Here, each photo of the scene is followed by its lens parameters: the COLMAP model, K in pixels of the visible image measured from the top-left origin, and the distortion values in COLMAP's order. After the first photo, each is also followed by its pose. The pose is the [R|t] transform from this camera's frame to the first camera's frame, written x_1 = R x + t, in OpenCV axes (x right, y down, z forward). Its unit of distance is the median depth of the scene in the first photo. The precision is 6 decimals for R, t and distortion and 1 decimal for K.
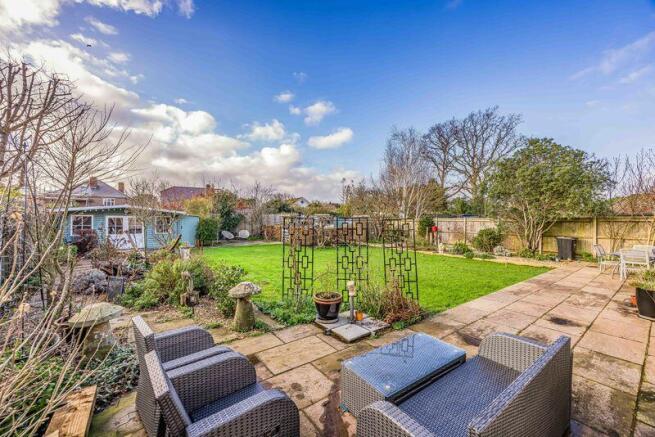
lens RADIAL K [[255.3, 0, 327.5], [0, 255.3, 218.5], [0, 0, 1]] dist [-0.000603, -0.000062]
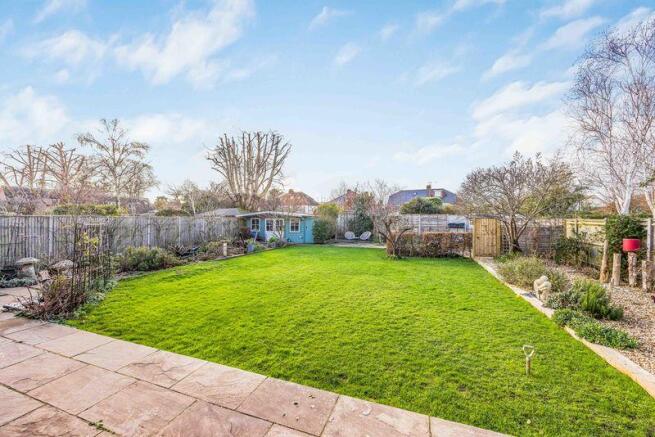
lens RADIAL K [[258.7, 0, 327.5], [0, 258.7, 218.5], [0, 0, 1]] dist [-0.000131, -0.000198]
pose [[0.554737, -0.005189, -0.832010, 0.598363], [0.001793, 0.999986, -0.005041, -0.000994], [0.832024, 0.001304, 0.554738, 0.439538]]
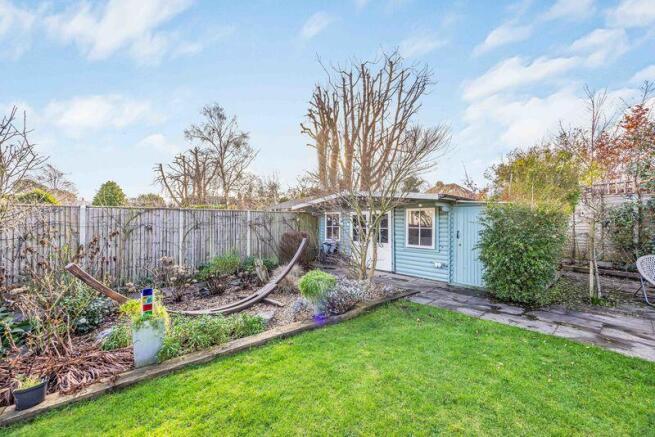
lens RADIAL K [[258.7, 0, 327.5], [0, 258.7, 218.5], [0, 0, 1]] dist [-0.000131, -0.000198]
pose [[0.024747, -0.016005, -0.999566, -0.213963], [0.010604, 0.999820, -0.015746, 0.017556], [0.999637, -0.010210, 0.024913, 0.898511]]
